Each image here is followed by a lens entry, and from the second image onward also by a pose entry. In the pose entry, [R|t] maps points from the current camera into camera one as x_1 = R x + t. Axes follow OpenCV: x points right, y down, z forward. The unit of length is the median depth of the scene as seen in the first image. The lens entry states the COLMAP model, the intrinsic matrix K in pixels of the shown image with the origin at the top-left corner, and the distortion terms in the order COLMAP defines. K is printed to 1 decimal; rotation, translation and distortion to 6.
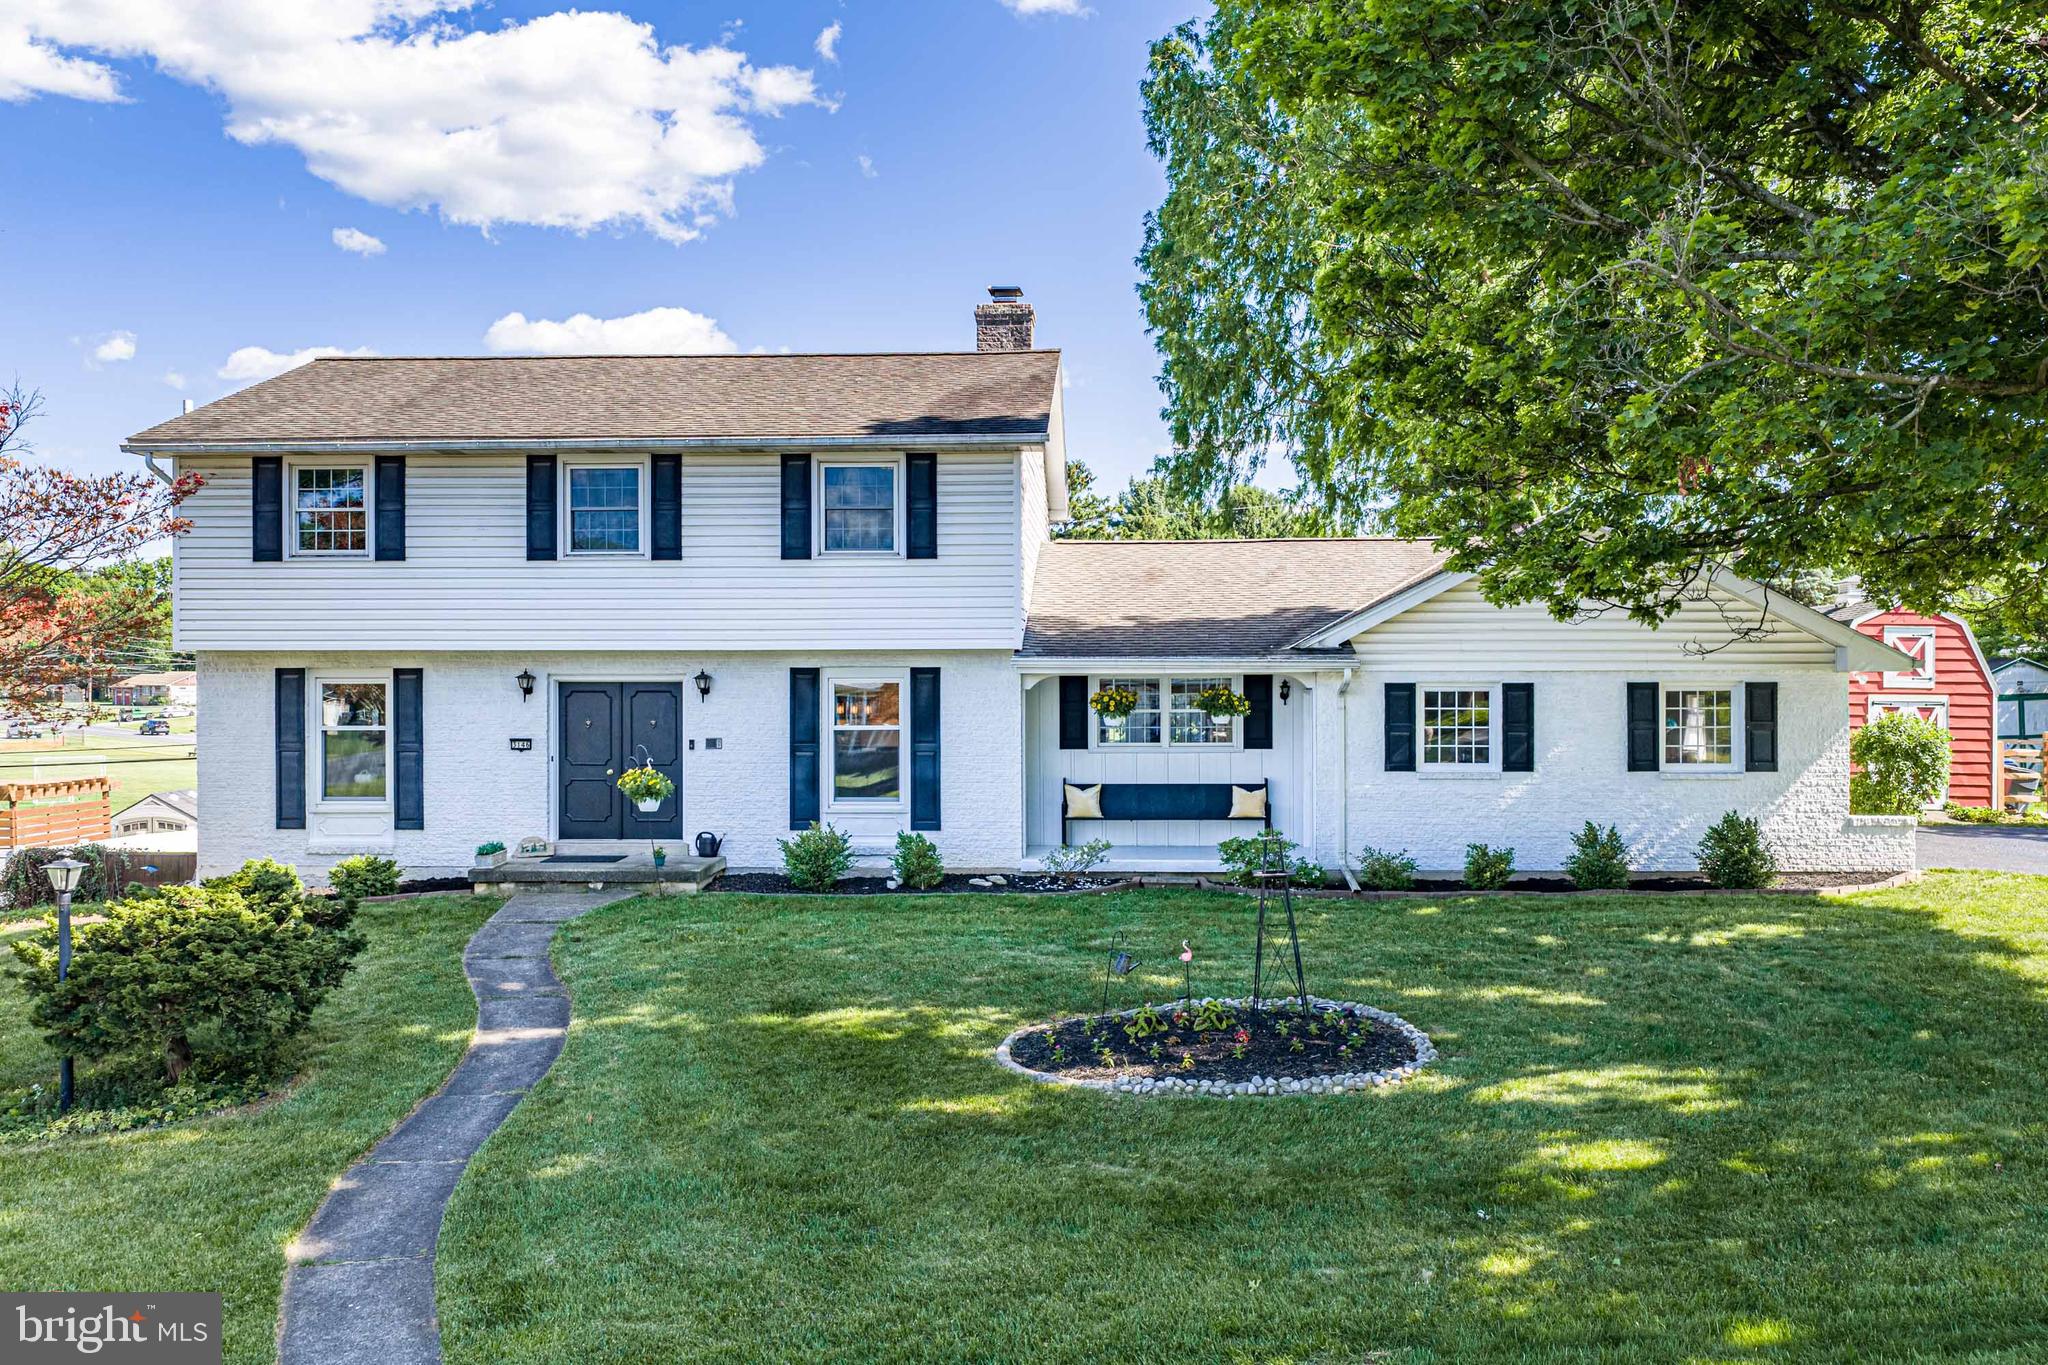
lens RADIAL K [[1687.5, 0, 1024.0], [0, 1687.5, 682.5], [0, 0, 1]] dist [0.005068, -0.005710]
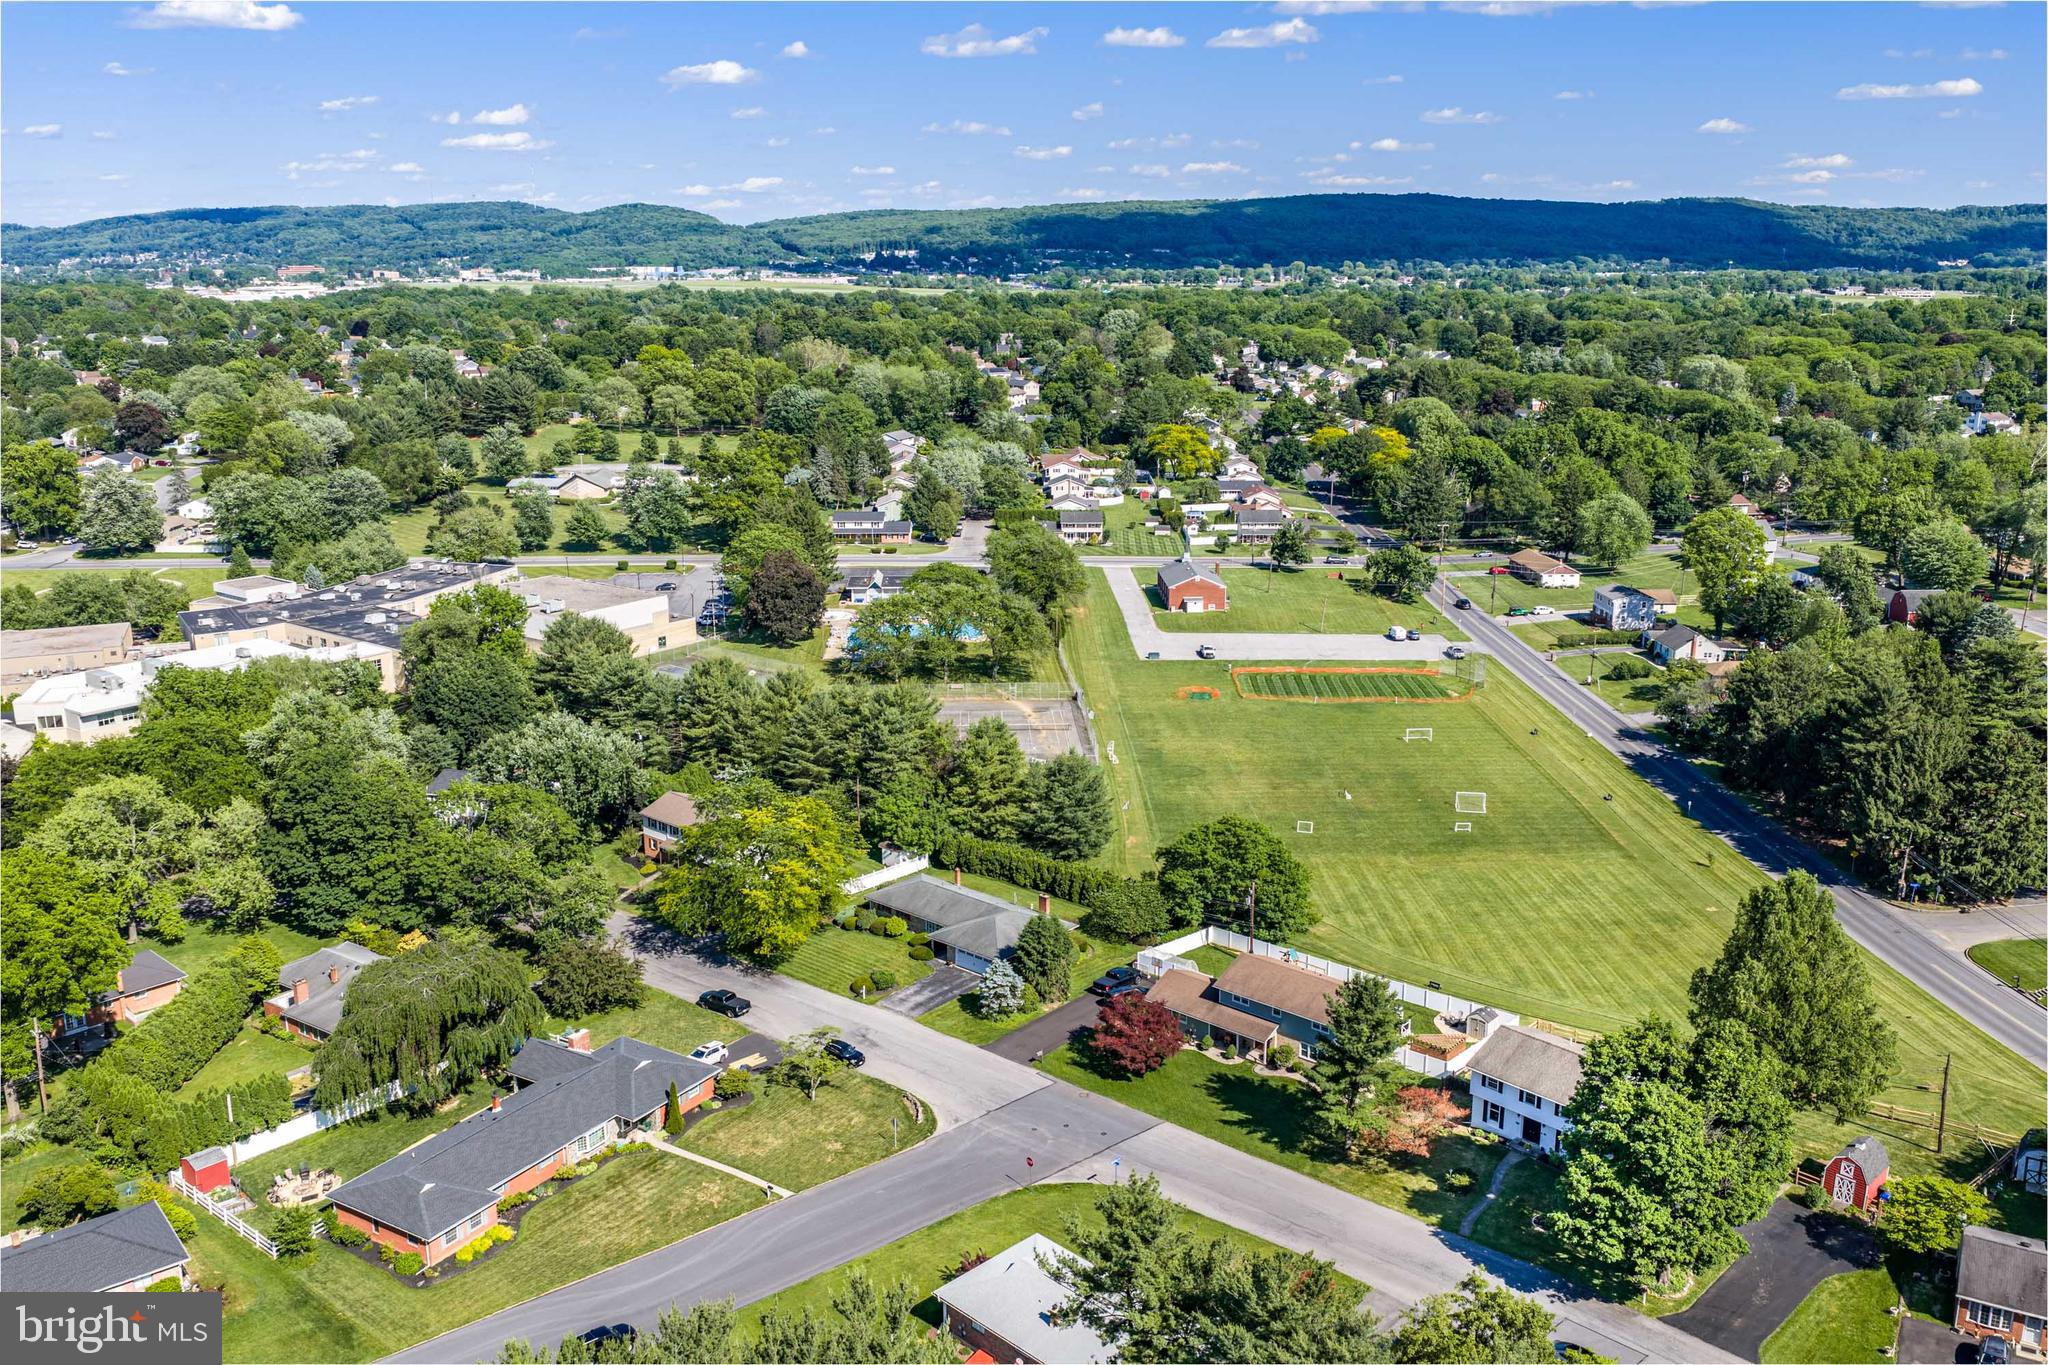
lens RADIAL K [[1712.9, 0, 1024.0], [0, 1712.9, 682.5], [0, 0, 1]] dist [0.006537, -0.014095]
pose [[0.707249, 0.173076, -0.685451, 2.608142], [0.003986, 0.968578, 0.248678, -3.288320], [0.706953, -0.178610, 0.684336, -4.583914]]
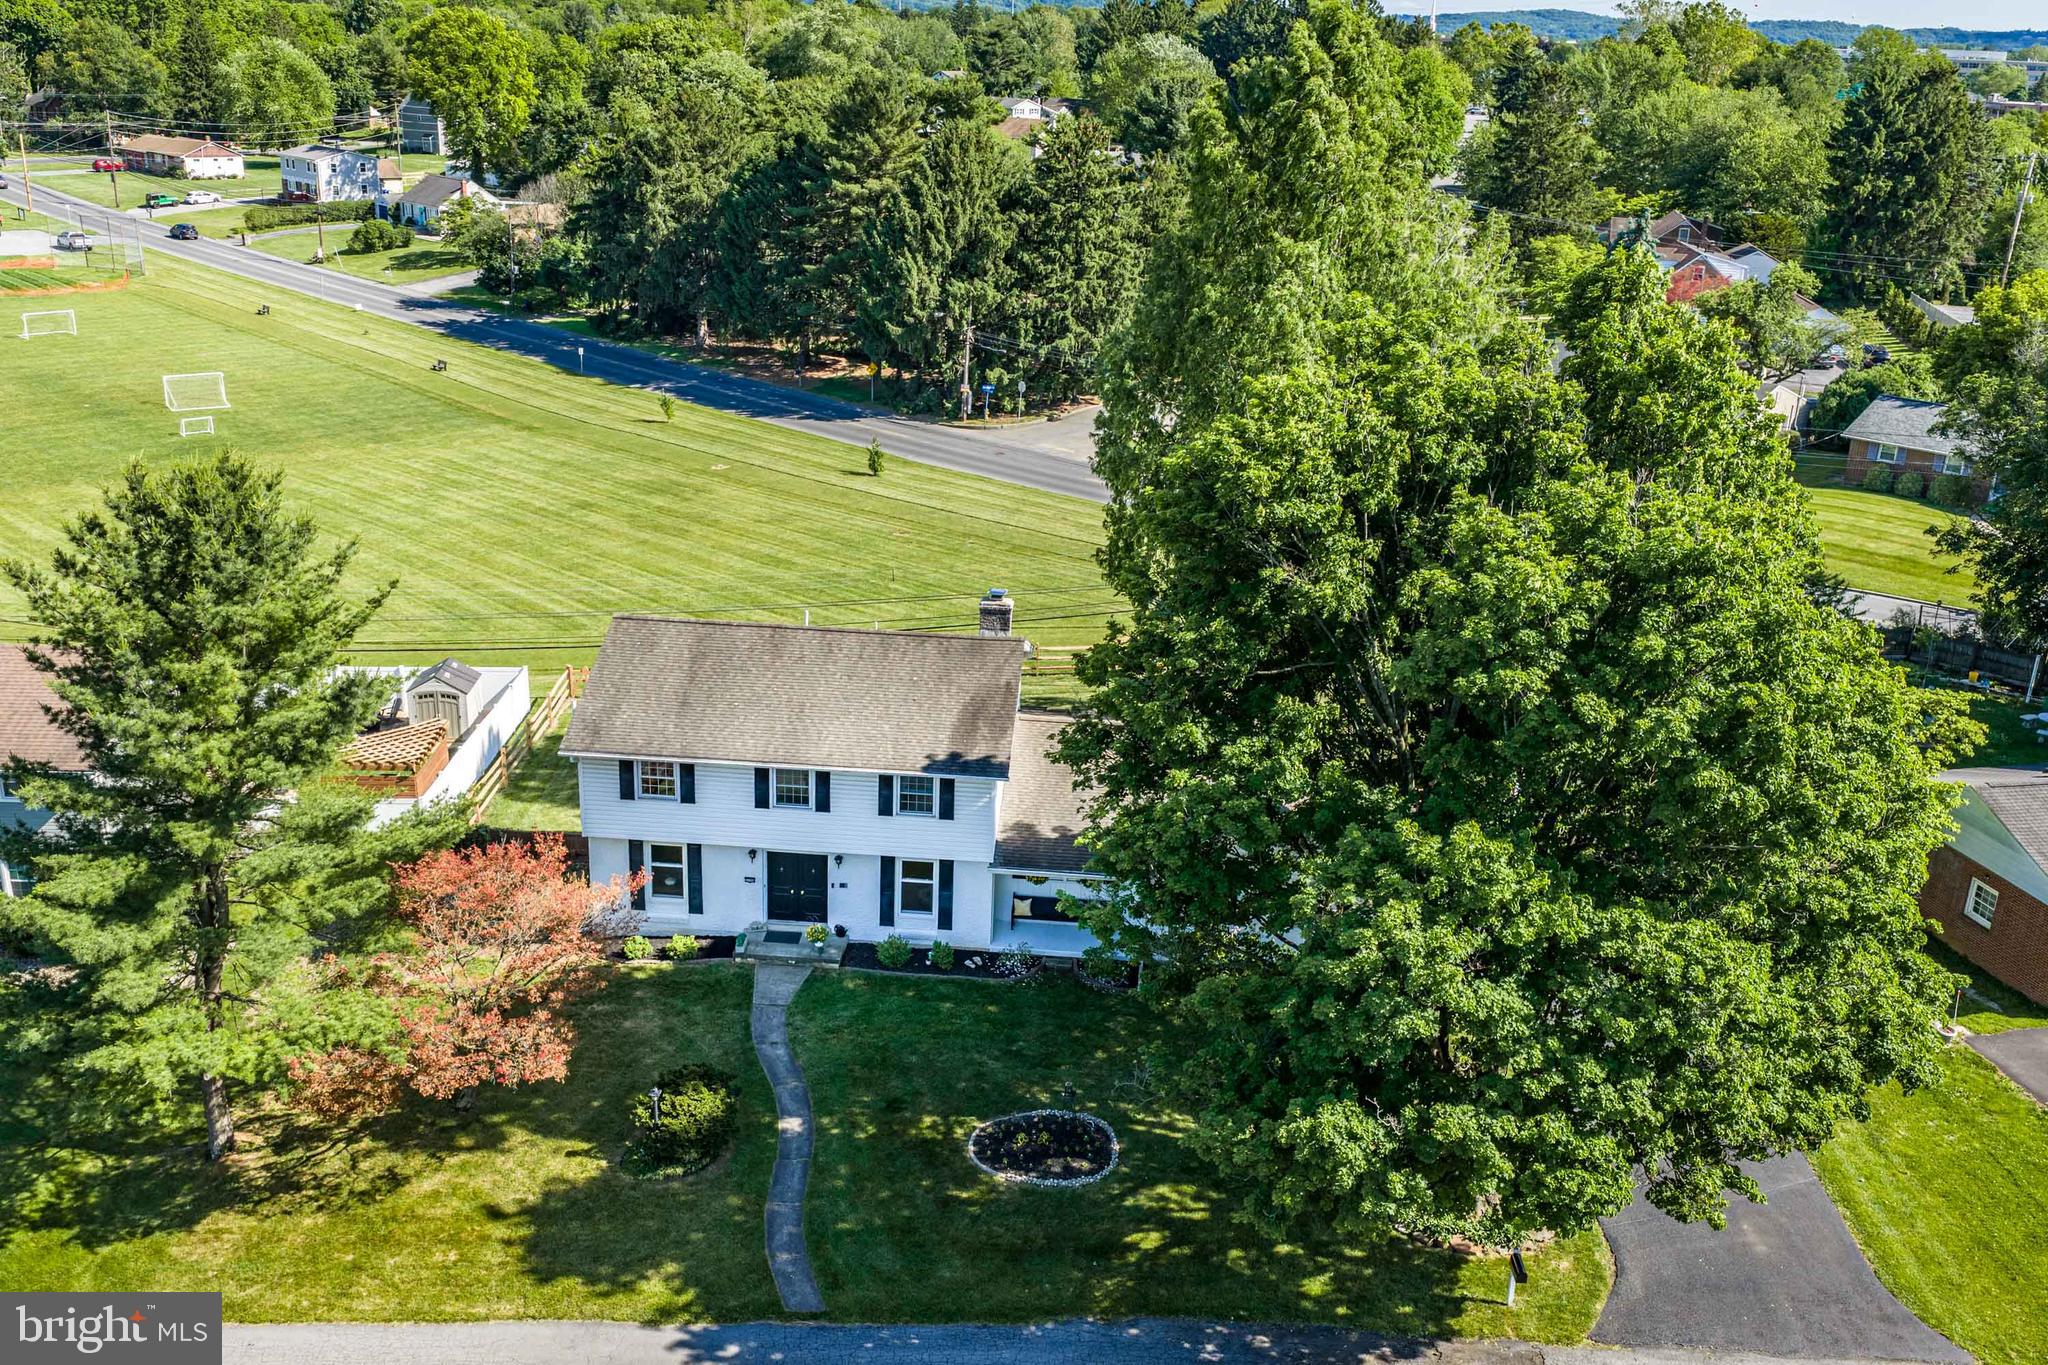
lens RADIAL K [[1782.8, 0, 1019.0], [0, 1782.8, 675.3], [0, 0, 1]] dist [0.005557, -0.006494]
pose [[0.999085, 0.042269, -0.006516, 0.035017], [-0.037800, 0.943979, 0.327833, -0.953111], [0.020008, -0.327287, 0.944713, -0.998217]]
